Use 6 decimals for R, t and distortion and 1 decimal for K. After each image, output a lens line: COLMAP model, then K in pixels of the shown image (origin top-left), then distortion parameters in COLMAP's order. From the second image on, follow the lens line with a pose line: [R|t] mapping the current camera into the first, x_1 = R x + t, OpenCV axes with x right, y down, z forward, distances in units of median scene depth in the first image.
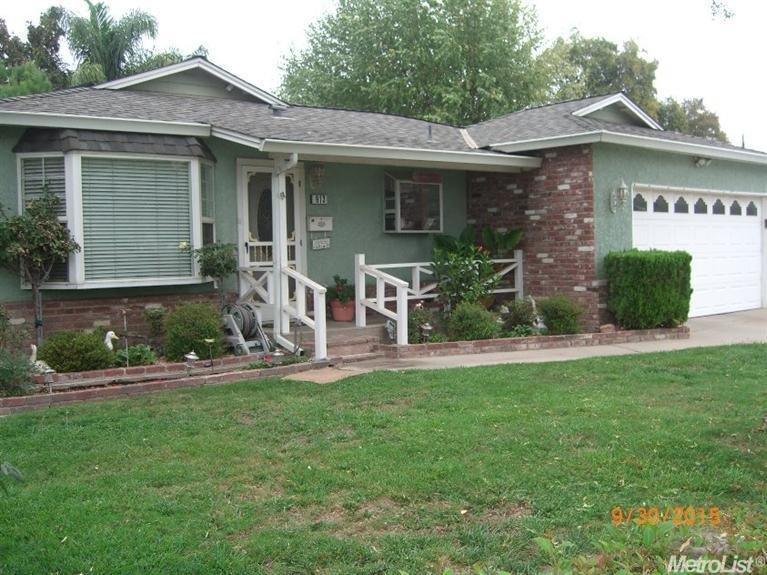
lens RADIAL K [[851.9, 0, 383.5], [0, 851.9, 287.5], [0, 0, 1]] dist [-0.133054, 0.012399]
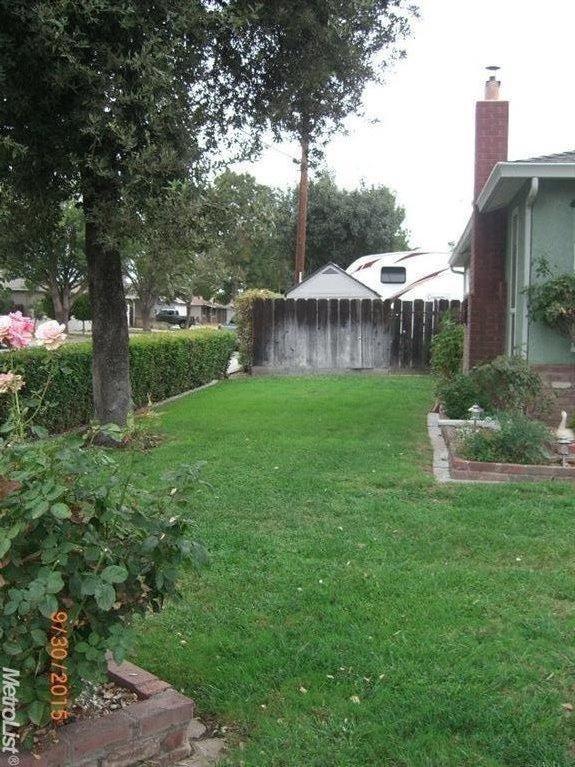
lens RADIAL K [[851.9, 0, 287.5], [0, 851.9, 383.5], [0, 0, 1]] dist [-0.133054, 0.012399]
pose [[0.638512, 0.093460, -0.763916, 0.146019], [-0.060668, 0.995623, 0.071099, -0.015969], [0.767217, 0.000948, 0.641387, 0.219229]]
